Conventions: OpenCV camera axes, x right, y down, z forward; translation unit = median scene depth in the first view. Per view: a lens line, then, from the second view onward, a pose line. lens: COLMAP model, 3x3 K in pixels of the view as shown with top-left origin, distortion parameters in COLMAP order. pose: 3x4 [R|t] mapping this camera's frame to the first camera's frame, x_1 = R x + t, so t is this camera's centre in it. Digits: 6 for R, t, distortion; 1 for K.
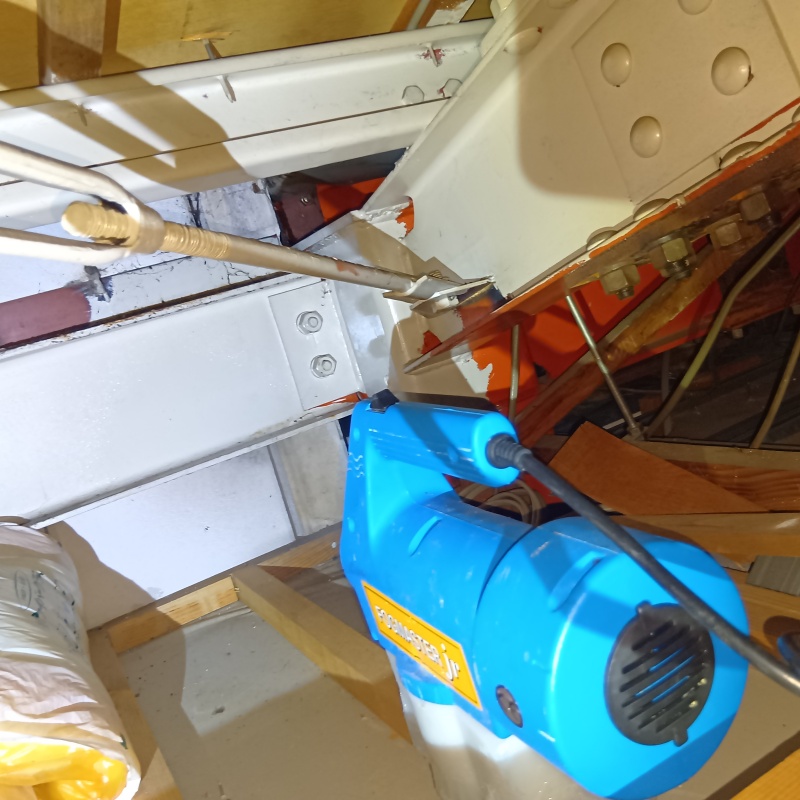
lens RADIAL K [[811.7, 0, 400.0], [0, 811.7, 400.0], [0, 0, 1]] dist [0.076299, -0.164486]
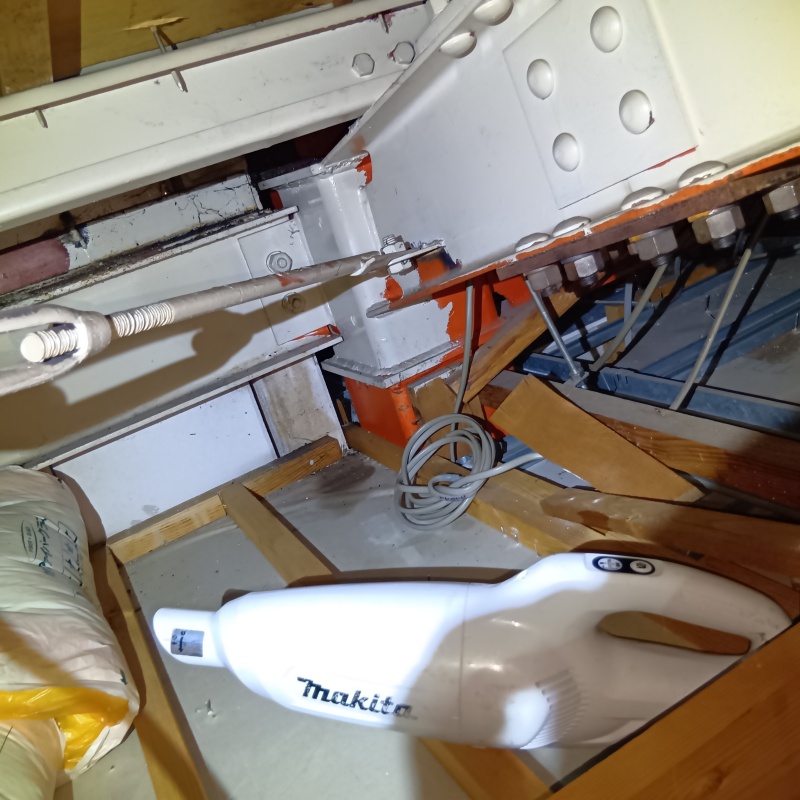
lens RADIAL K [[811.7, 0, 400.0], [0, 811.7, 400.0], [0, 0, 1]] dist [0.076299, -0.164486]
pose [[0.999886, -0.014103, -0.005455, 0.060631], [0.014888, 0.981283, 0.191994, -0.152270], [0.002645, -0.192053, 0.981381, -0.079913]]
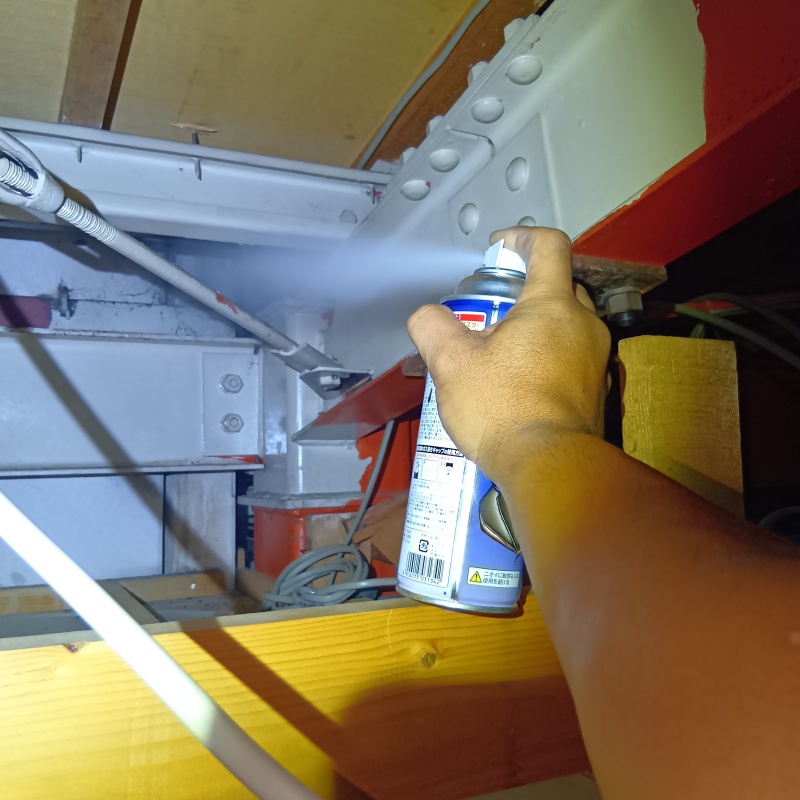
lens RADIAL K [[819.0, 0, 411.4], [0, 819.0, 397.1], [0, 0, 1]] dist [0.075564, -0.192123]
pose [[0.964212, 0.264856, -0.012143, 0.194796], [-0.261565, 0.942745, -0.206918, 0.122410], [-0.043356, 0.202688, 0.978283, -0.183033]]
